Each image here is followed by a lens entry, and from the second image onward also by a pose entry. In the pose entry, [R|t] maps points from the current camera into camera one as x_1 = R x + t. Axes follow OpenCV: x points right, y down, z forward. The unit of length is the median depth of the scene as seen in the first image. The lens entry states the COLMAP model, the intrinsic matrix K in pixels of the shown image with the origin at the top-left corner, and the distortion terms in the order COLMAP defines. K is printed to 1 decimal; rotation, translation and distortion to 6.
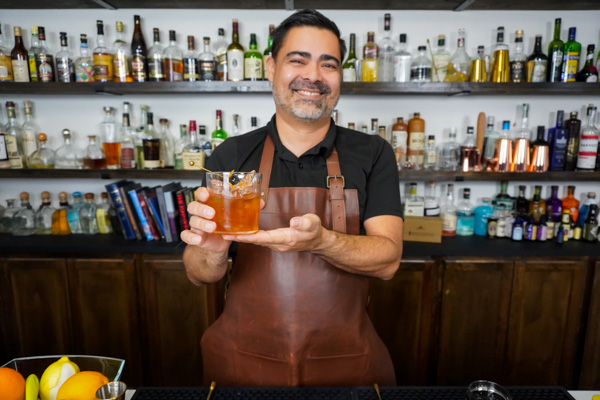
lens RADIAL K [[418.8, 0, 301.3], [0, 418.8, 200.0], [0, 0, 1]] dist [-0.009902, -0.000177]
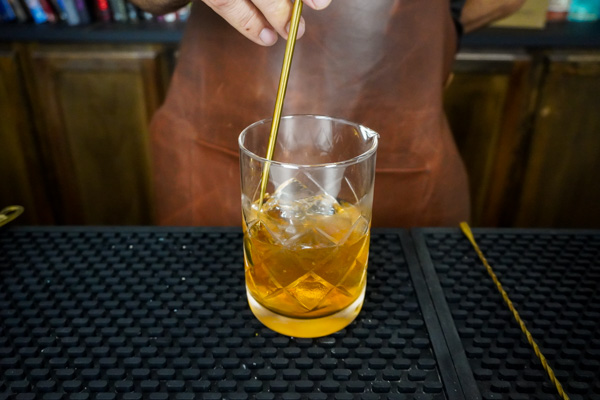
lens RADIAL K [[516.7, 0, 299.3], [0, 516.7, 199.5], [0, 0, 1]] dist [0.061663, 0.001735]
pose [[0.999947, 0.010248, -0.001381, 0.000651], [-0.009477, 0.961625, 0.274204, 0.136912], [0.004138, -0.274176, 0.961671, 0.241542]]
